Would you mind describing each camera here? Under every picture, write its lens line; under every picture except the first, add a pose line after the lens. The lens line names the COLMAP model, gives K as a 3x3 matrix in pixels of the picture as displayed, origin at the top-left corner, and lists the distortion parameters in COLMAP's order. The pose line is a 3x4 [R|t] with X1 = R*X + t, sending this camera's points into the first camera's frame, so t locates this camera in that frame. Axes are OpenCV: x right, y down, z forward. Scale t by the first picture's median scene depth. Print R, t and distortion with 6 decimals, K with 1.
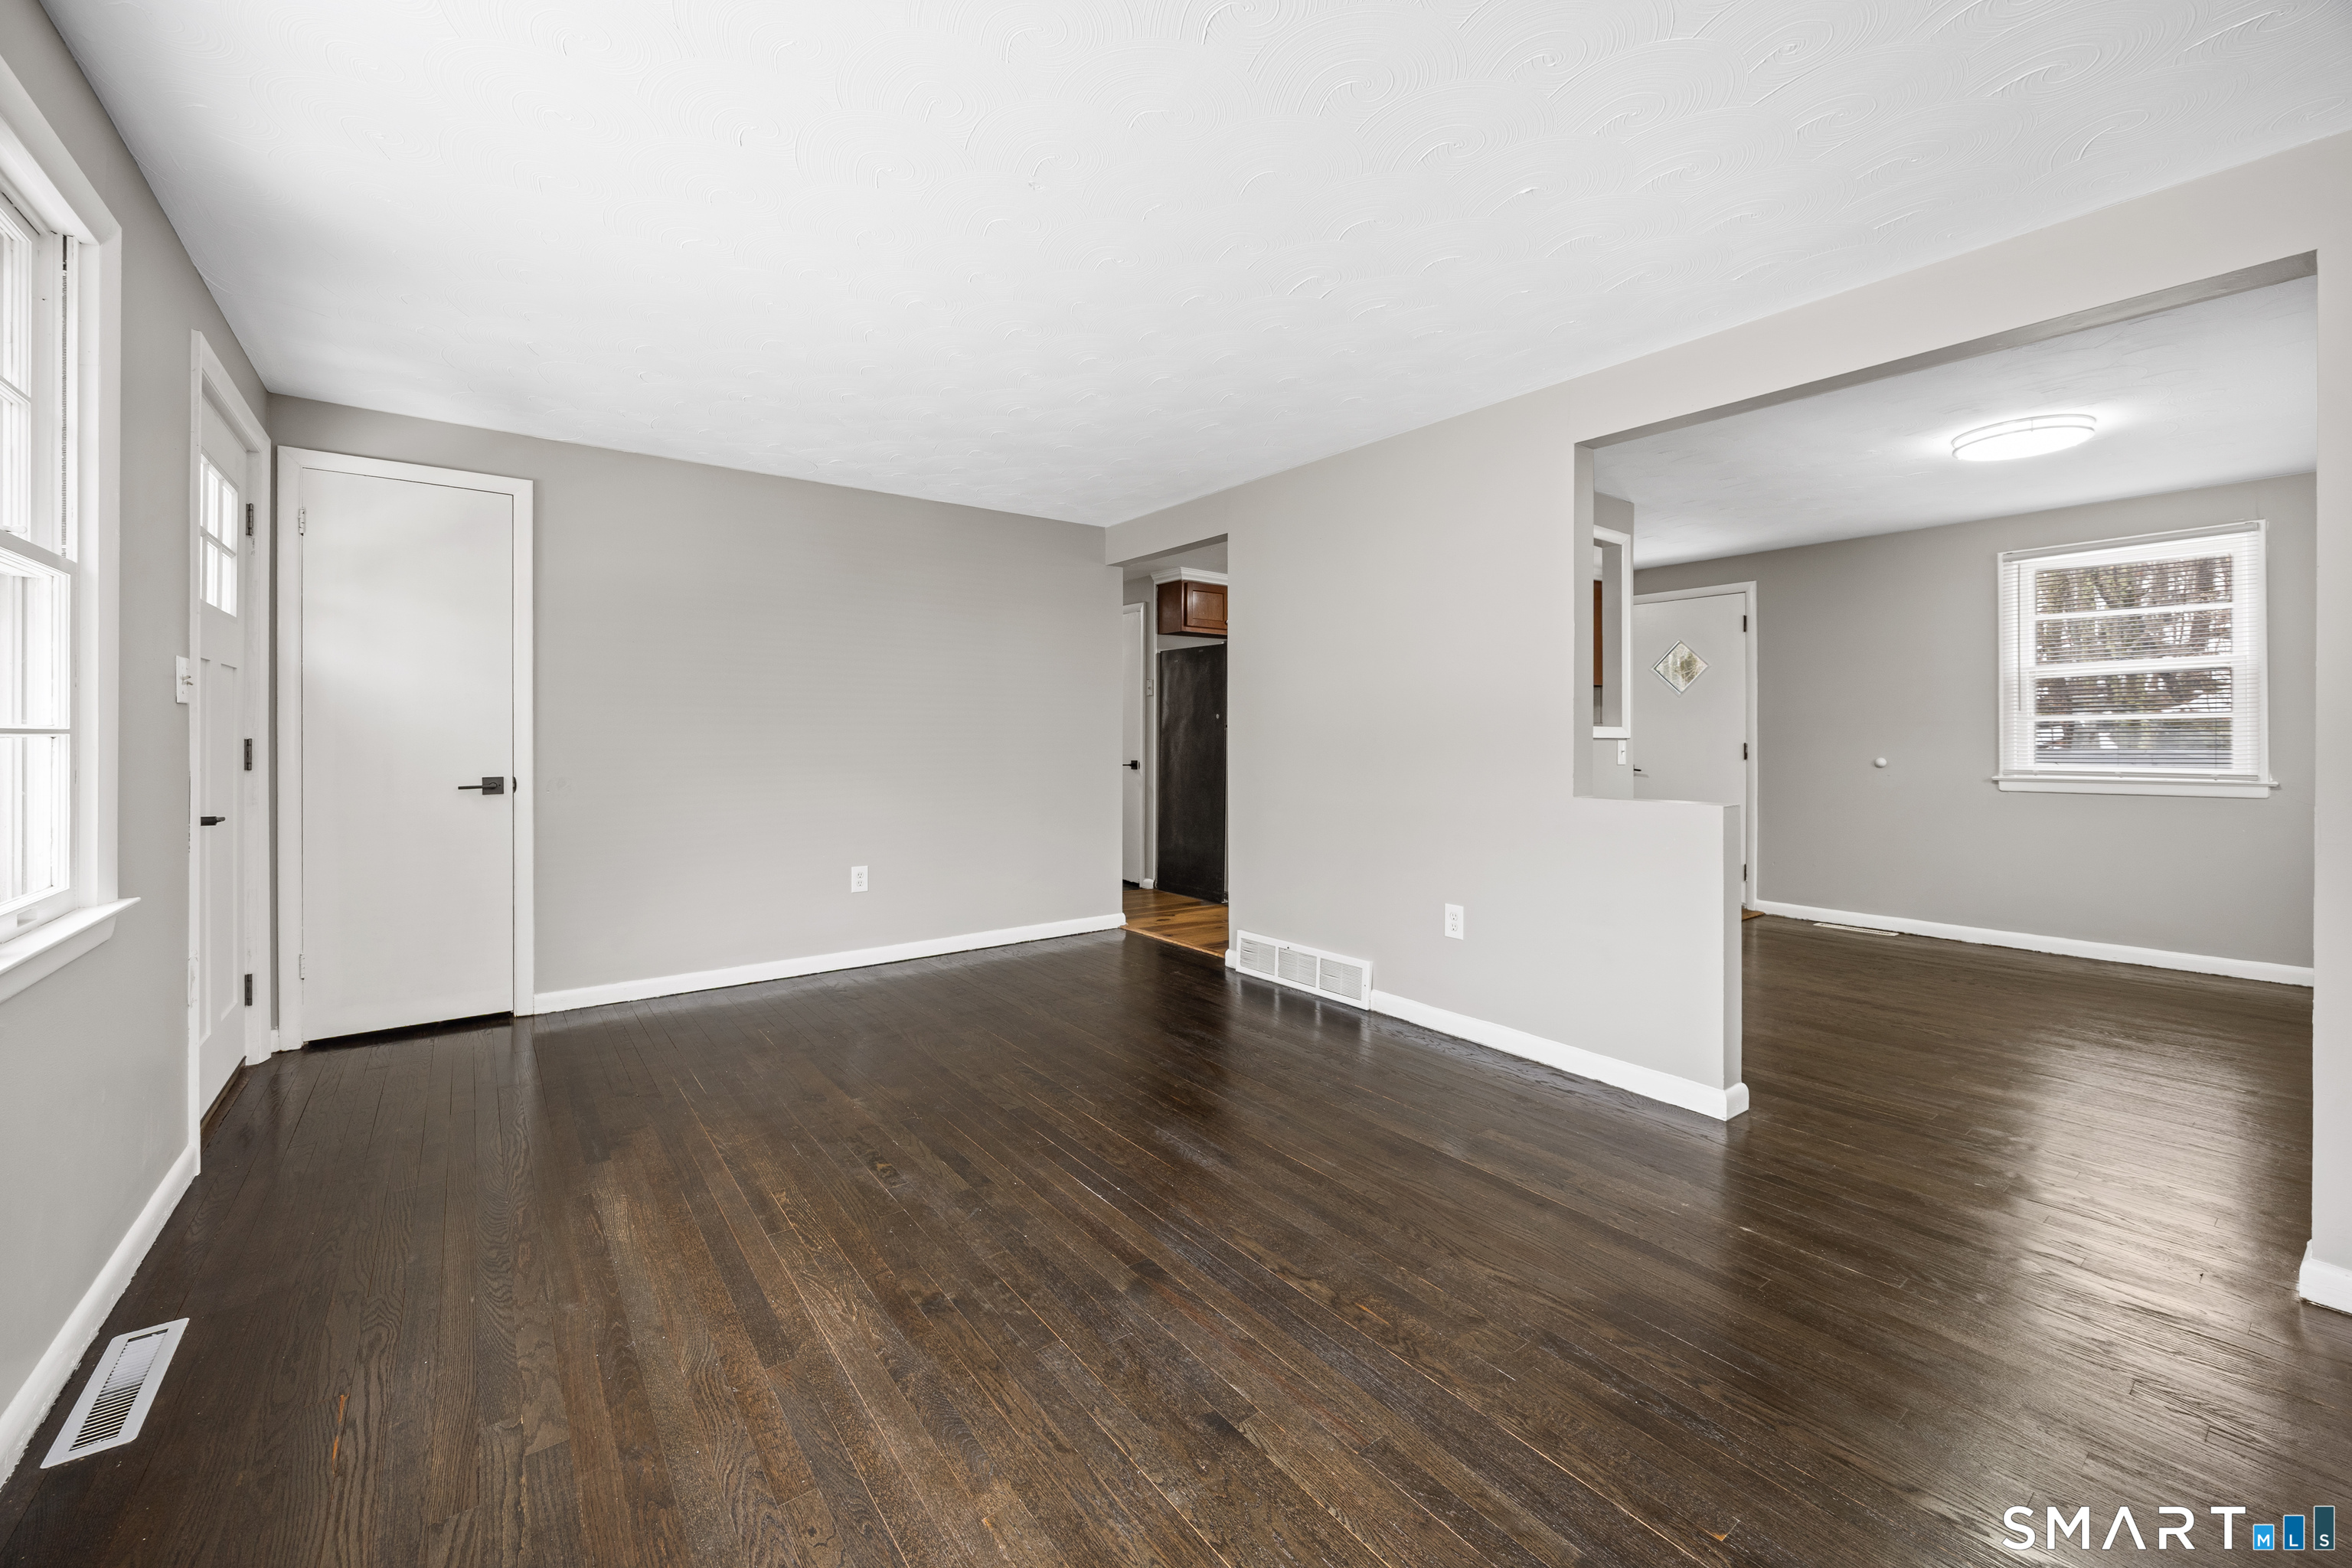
lens RADIAL K [[932.2, 0, 1167.8], [0, 932.2, 729.4], [0, 0, 1]] dist [0.006502, -0.000325]
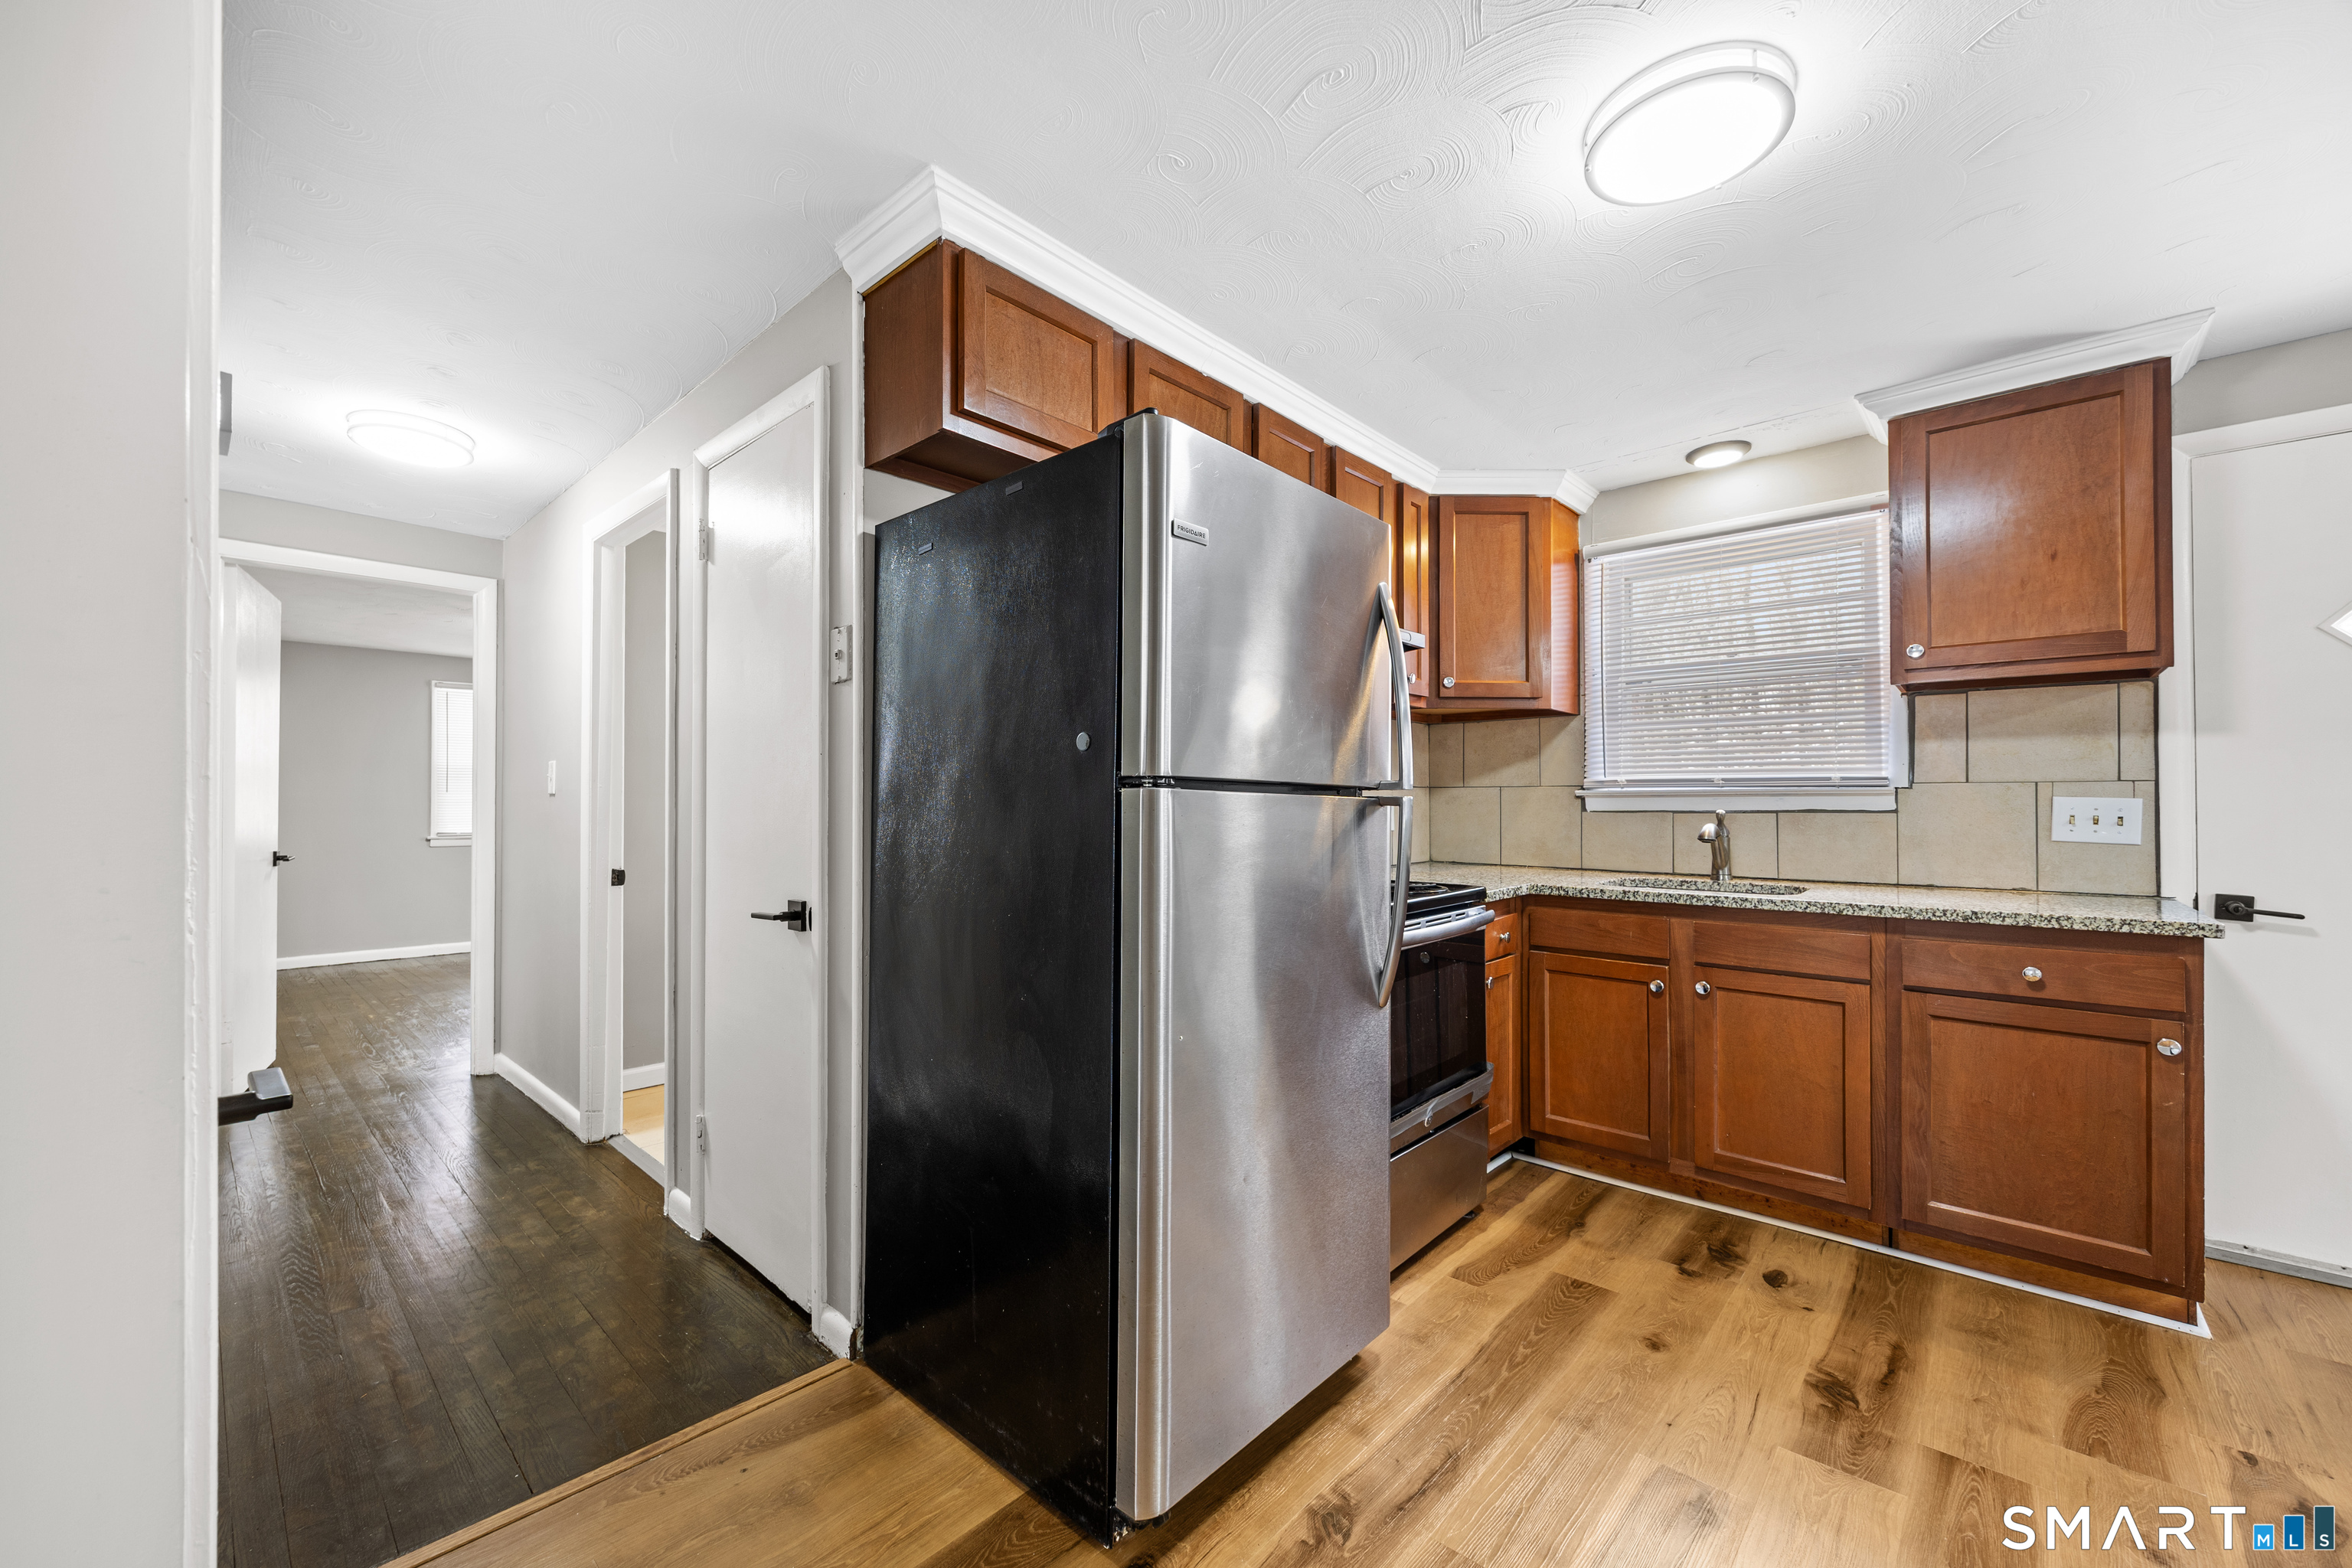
lens RADIAL K [[916.7, 0, 1169.4], [0, 916.7, 794.6], [0, 0, 1]] dist [-0.000143, 0.000264]
pose [[0.984523, 0.000178, 0.175258, 0.036098], [0.000028, 0.999999, -0.001175, -0.000694], [-0.175258, 0.001162, 0.984522, 0.809092]]
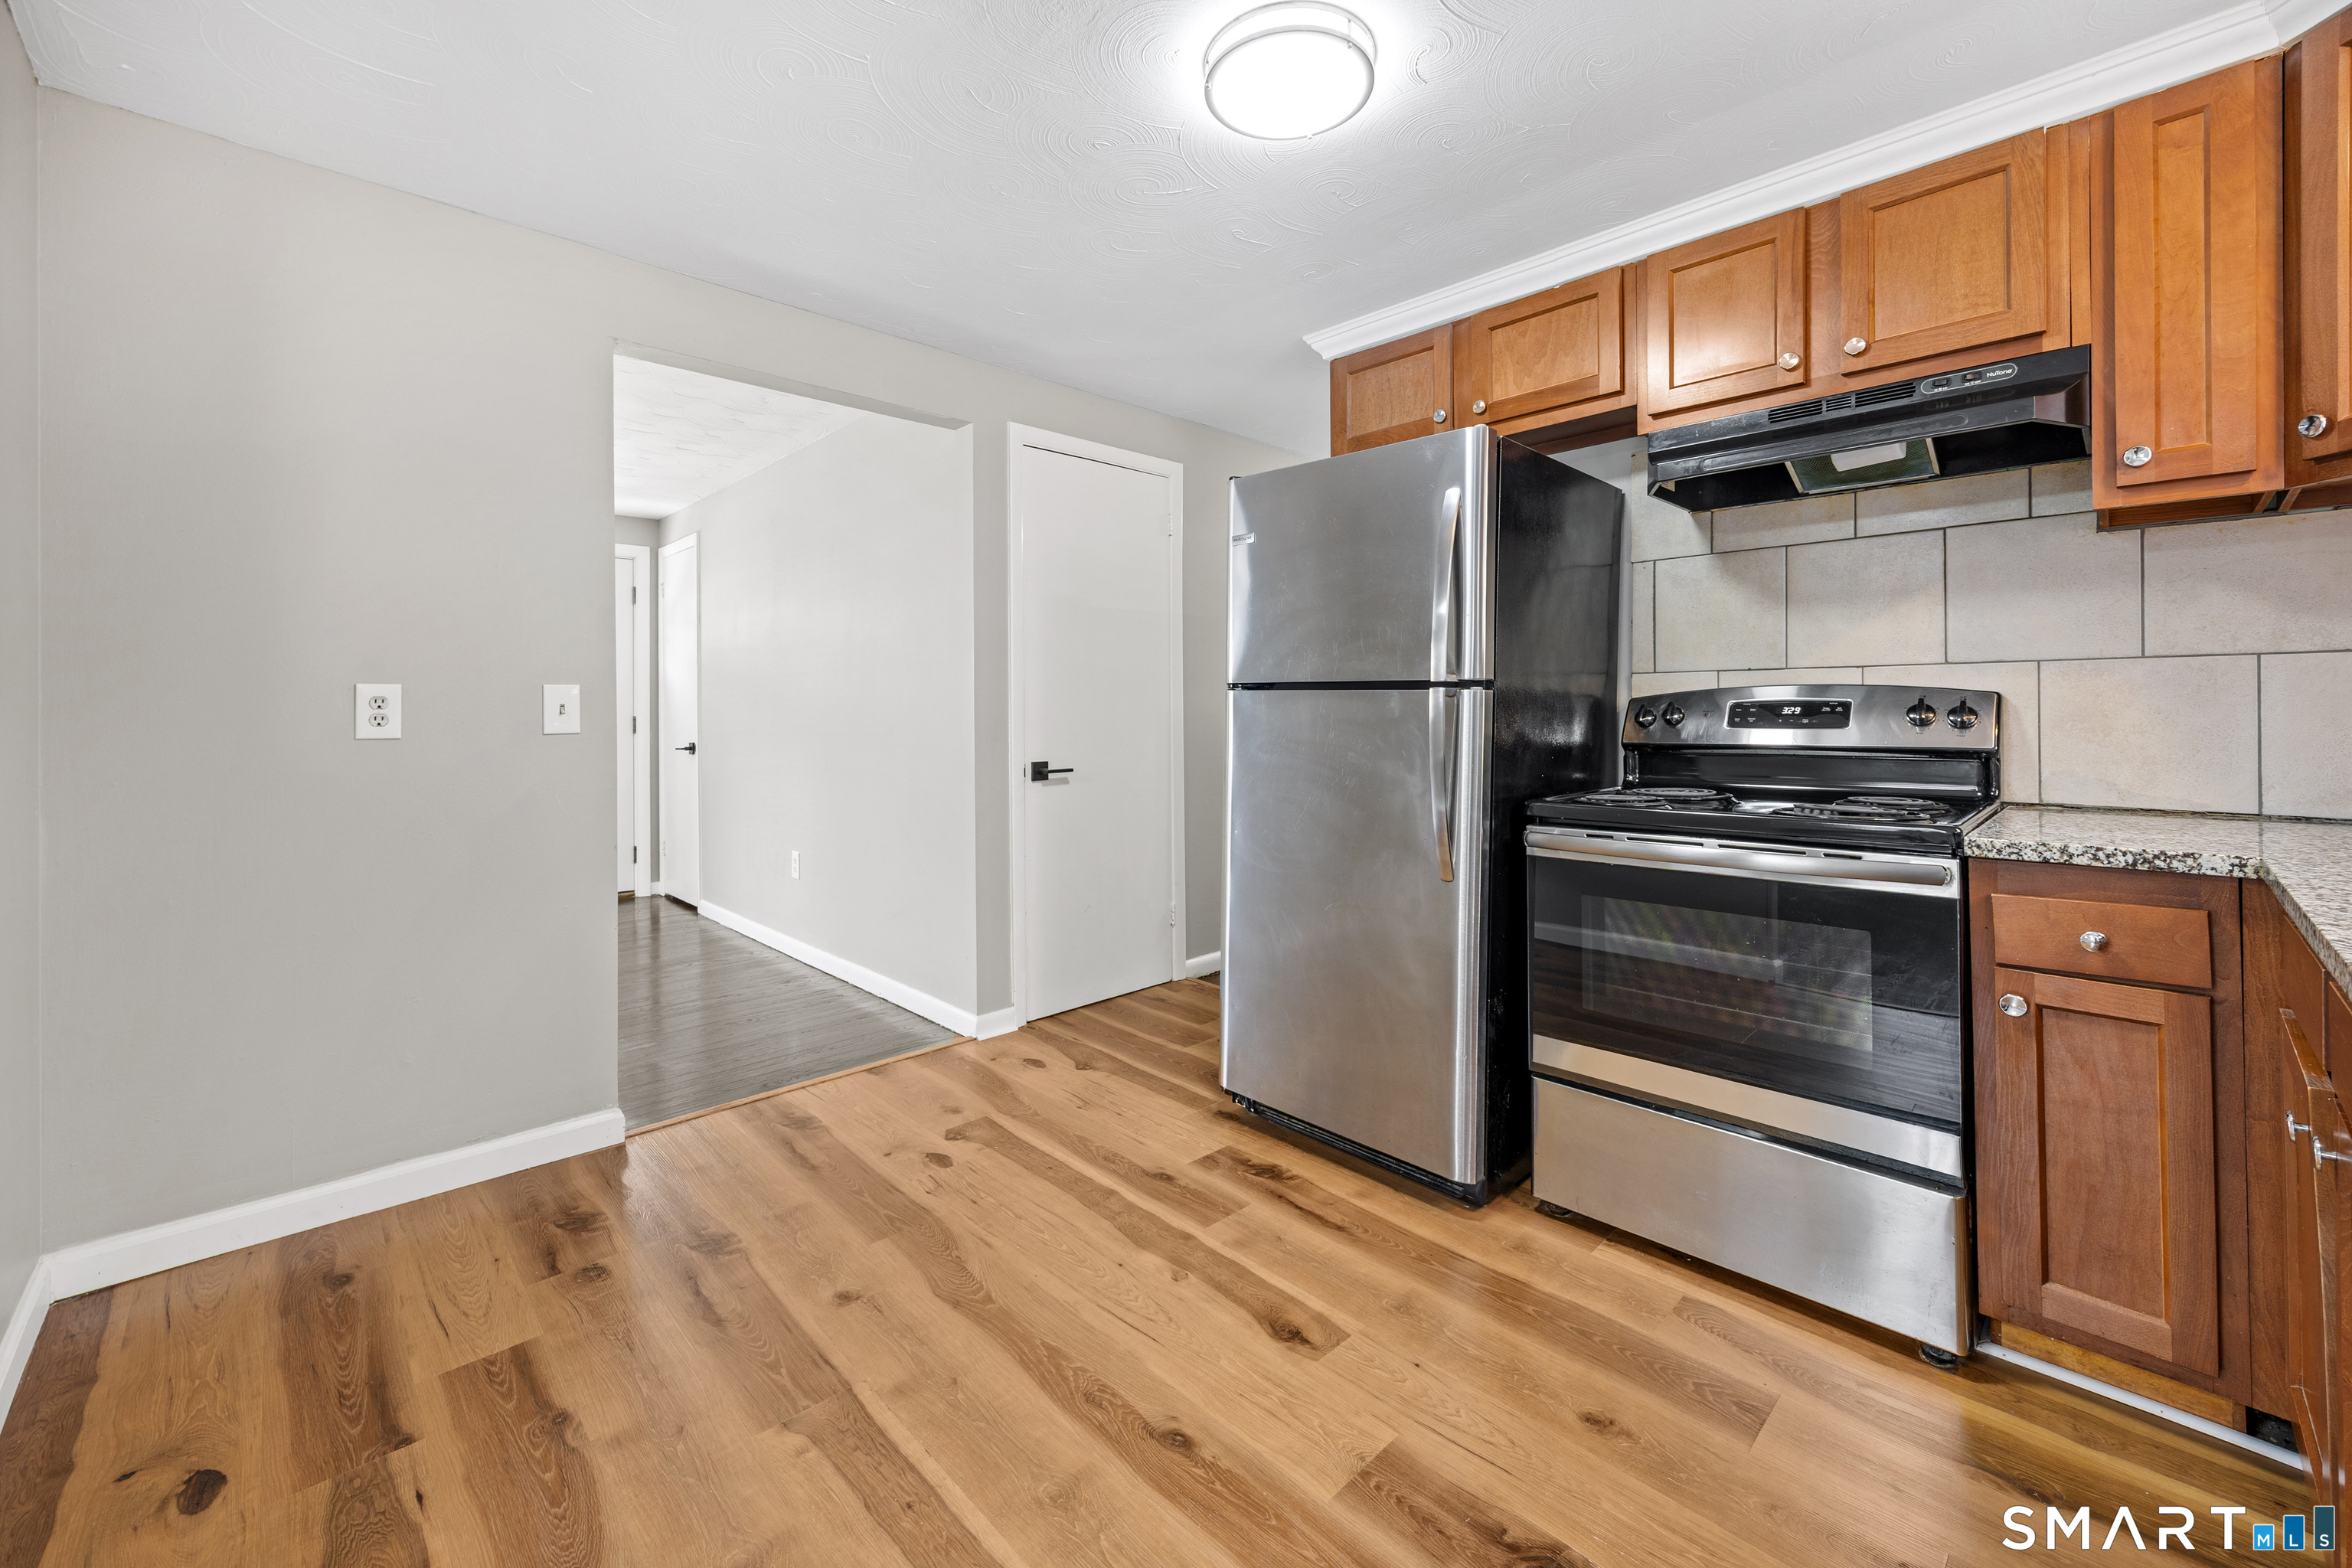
lens RADIAL K [[939.9, 0, 1171.6], [0, 939.9, 715.2], [0, 0, 1]] dist [0.000346, 0.000303]
pose [[0.118601, 0.003911, -0.992934, 0.501072], [0.009463, 0.999942, 0.005069, 0.006773], [0.992897, -0.009998, 0.118558, 0.963744]]
